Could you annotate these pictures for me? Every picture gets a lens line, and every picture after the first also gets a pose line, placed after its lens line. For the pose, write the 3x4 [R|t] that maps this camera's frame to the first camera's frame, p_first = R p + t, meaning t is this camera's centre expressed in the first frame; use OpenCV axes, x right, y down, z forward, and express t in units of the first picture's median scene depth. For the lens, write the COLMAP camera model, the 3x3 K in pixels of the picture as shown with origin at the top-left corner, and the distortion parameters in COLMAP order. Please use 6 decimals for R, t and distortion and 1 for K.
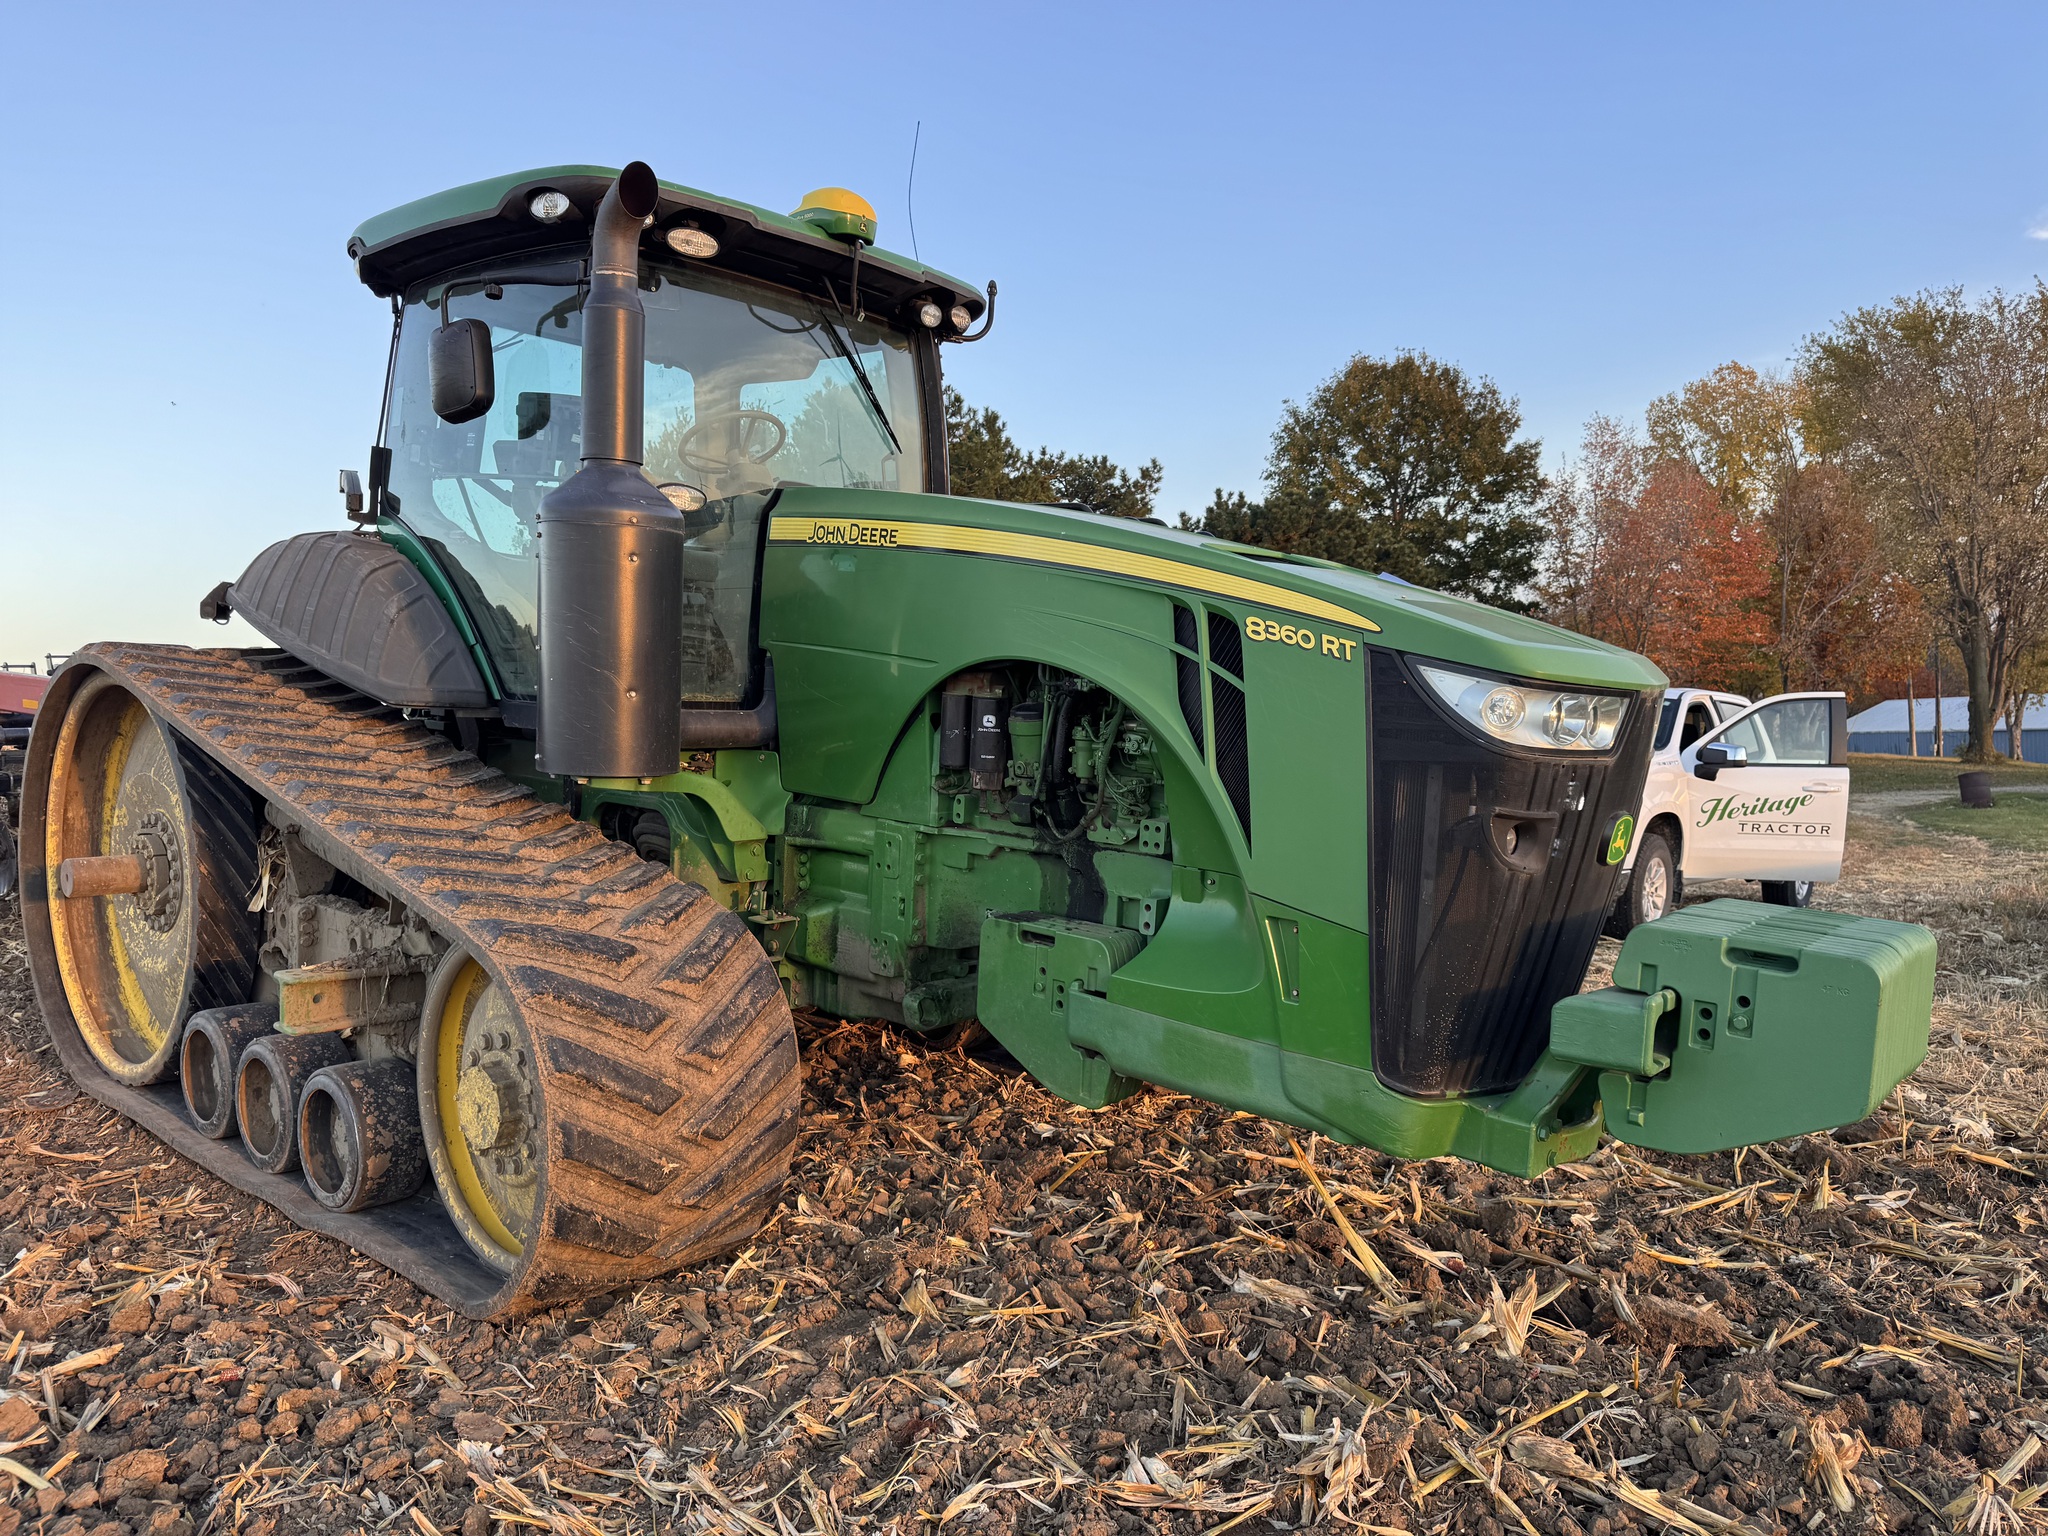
lens RADIAL K [[1536.7, 0, 1051.9], [0, 1536.7, 790.3], [0, 0, 1]] dist [0.054227, -0.009415]
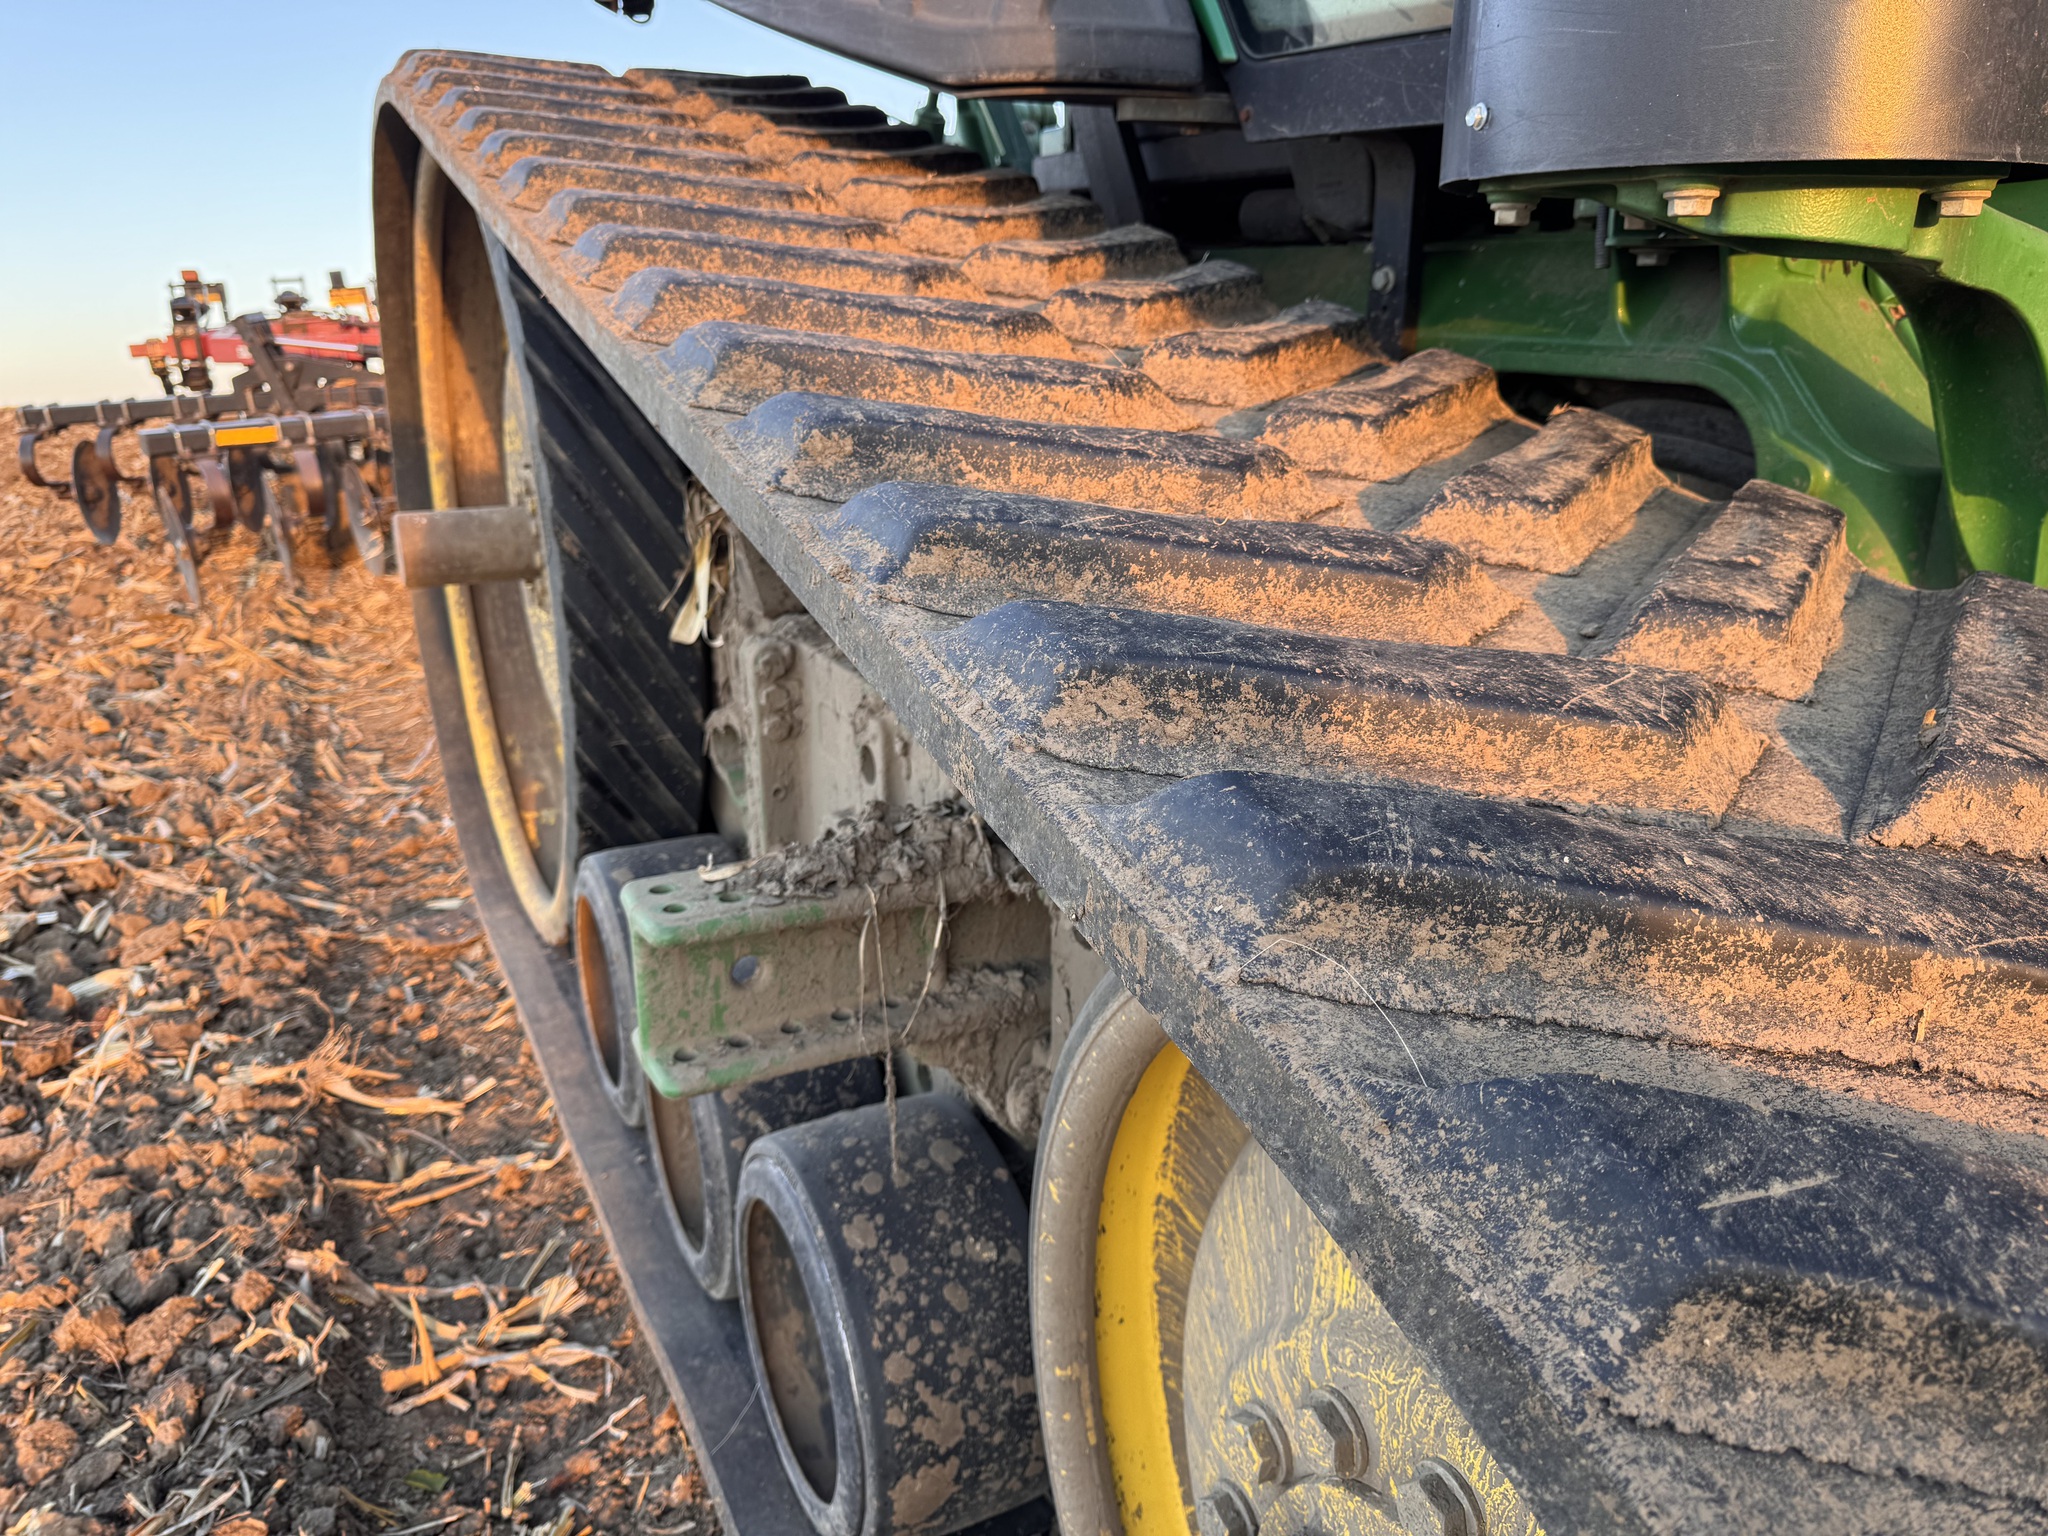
lens RADIAL K [[1522.9, 0, 1014.9], [0, 1522.9, 765.0], [0, 0, 1]] dist [0.046097, -0.001979]
pose [[0.925666, 0.071166, -0.371588, -0.299540], [0.008132, 0.978181, 0.207596, 0.025597], [0.378254, -0.195187, 0.904890, 0.728842]]
